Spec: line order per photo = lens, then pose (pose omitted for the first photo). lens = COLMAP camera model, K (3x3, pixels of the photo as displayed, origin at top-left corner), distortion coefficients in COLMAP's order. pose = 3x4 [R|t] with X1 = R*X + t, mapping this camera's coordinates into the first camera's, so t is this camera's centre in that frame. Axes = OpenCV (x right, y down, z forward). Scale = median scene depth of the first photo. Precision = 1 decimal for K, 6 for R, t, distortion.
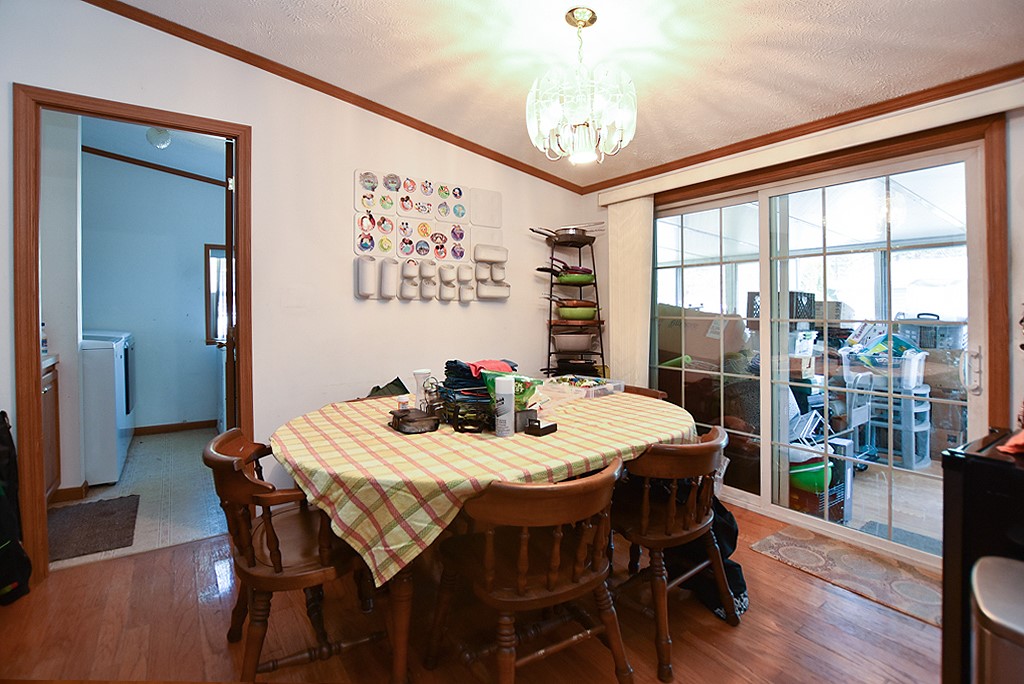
lens RADIAL K [[491.7, 0, 523.8], [0, 491.7, 315.3], [0, 0, 1]] dist [-0.001056, -0.000001]
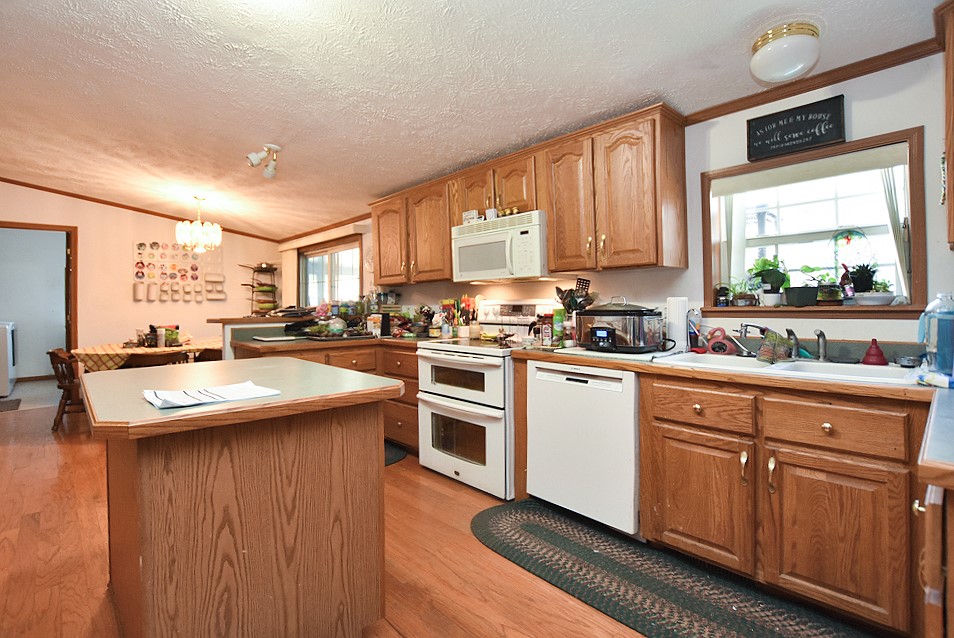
lens RADIAL K [[458.1, 0, 462.0], [0, 458.1, 297.8], [0, 0, 1]] dist [-0.001056, -0.000001]
pose [[0.993182, -0.013503, 0.115791, 0.767437], [0.016219, 0.999614, -0.022550, 0.016591], [-0.115442, 0.024274, 0.993018, -1.036277]]
